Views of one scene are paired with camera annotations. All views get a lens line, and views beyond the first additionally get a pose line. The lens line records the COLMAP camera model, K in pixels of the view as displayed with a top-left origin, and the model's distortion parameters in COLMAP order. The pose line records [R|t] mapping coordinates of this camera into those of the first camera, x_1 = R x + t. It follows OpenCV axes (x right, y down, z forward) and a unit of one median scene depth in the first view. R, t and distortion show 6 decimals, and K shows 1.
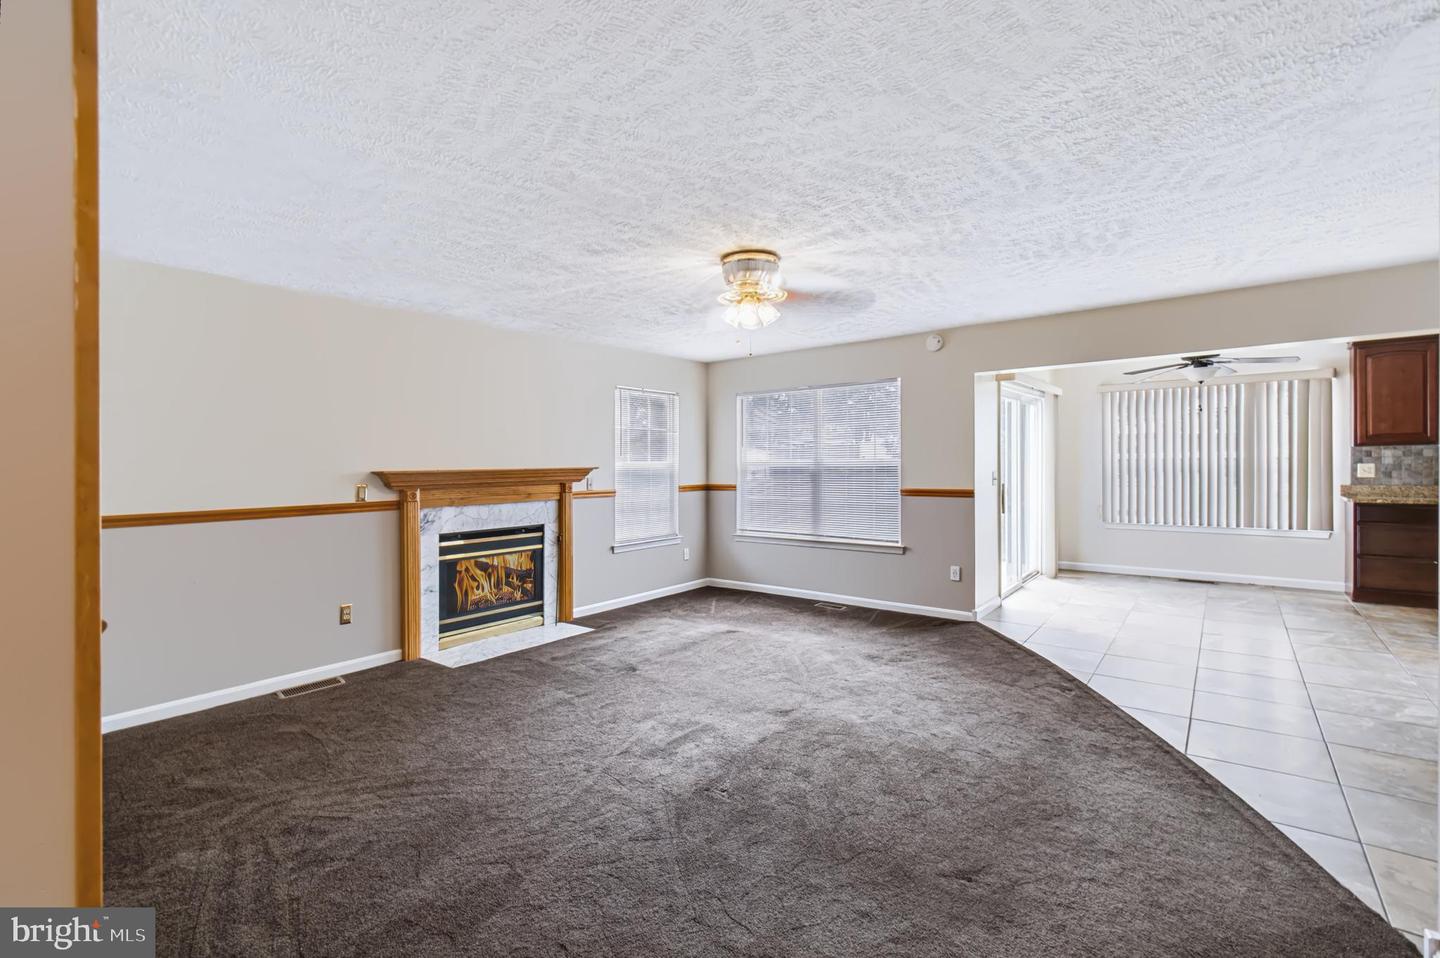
lens RADIAL K [[631.6, 0, 716.1], [0, 631.6, 471.0], [0, 0, 1]] dist [0.003600, -0.000188]
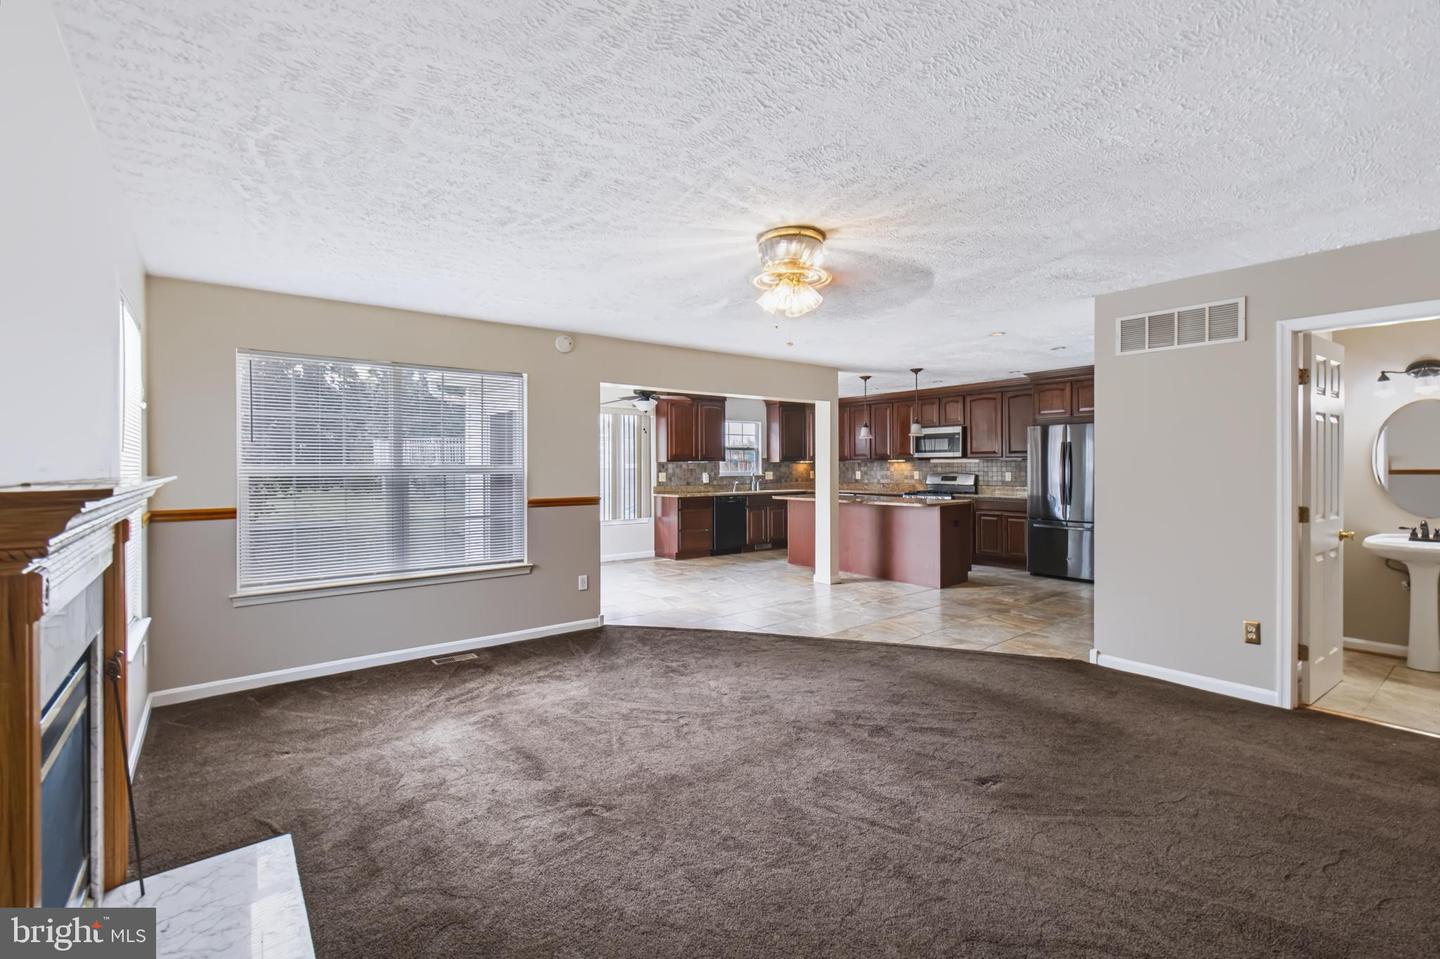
lens RADIAL K [[631.6, 0, 713.2], [0, 631.6, 472.4], [0, 0, 1]] dist [0.003600, -0.000188]
pose [[0.246936, 0.002845, 0.969028, -0.530773], [0.016834, 0.999832, -0.007226, 0.001045], [-0.968886, 0.018097, 0.246847, 0.565809]]
